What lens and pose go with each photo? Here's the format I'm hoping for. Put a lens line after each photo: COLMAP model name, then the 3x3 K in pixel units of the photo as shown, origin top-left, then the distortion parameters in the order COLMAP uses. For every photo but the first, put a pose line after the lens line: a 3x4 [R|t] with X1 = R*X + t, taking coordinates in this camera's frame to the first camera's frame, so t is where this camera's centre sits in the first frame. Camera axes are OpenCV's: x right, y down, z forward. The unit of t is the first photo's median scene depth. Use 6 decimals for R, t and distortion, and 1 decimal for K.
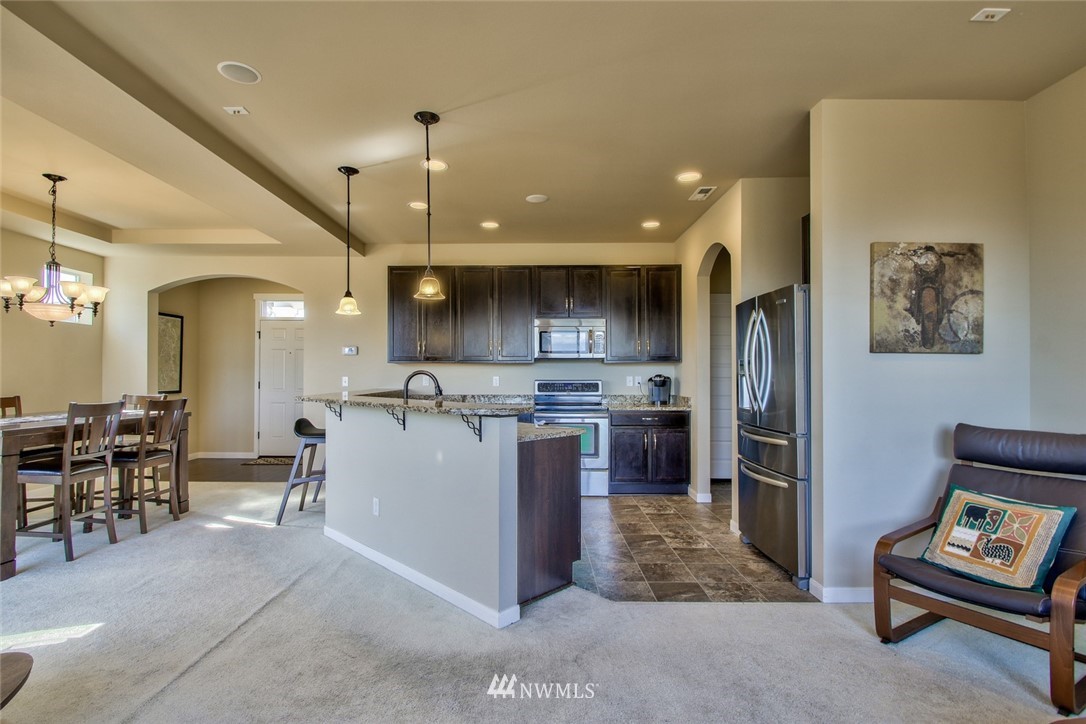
lens RADIAL K [[508.3, 0, 538.6], [0, 508.3, 367.9], [0, 0, 1]] dist [0.016066, -0.016901]
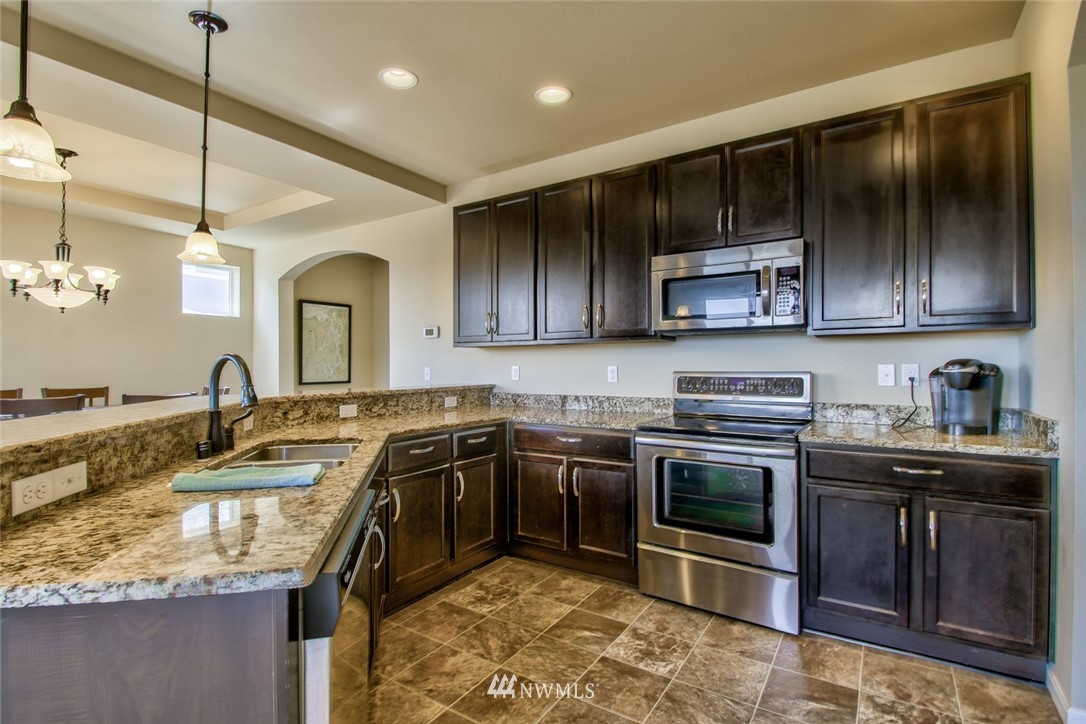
lens RADIAL K [[508.3, 0, 538.6], [0, 508.3, 367.9], [0, 0, 1]] dist [0.016066, -0.016901]
pose [[0.834196, -0.001815, -0.551465, 0.194774], [0.013661, 0.999756, 0.017374, 0.008989], [0.551299, -0.022027, 0.834017, 0.513495]]
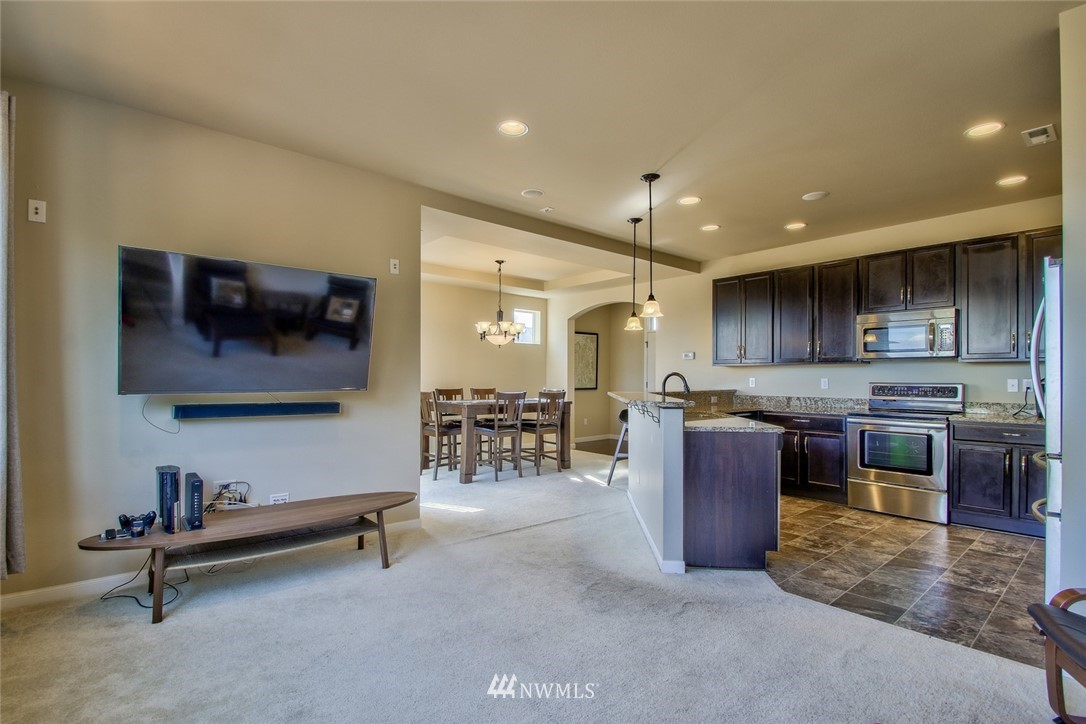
lens RADIAL K [[520.6, 0, 540.1], [0, 520.6, 374.4], [0, 0, 1]] dist [0.017404, -0.022741]
pose [[0.657809, -0.001052, -0.753184, 0.340459], [0.007882, 0.999954, 0.005487, -0.000519], [0.753144, -0.009547, 0.657787, -0.047940]]
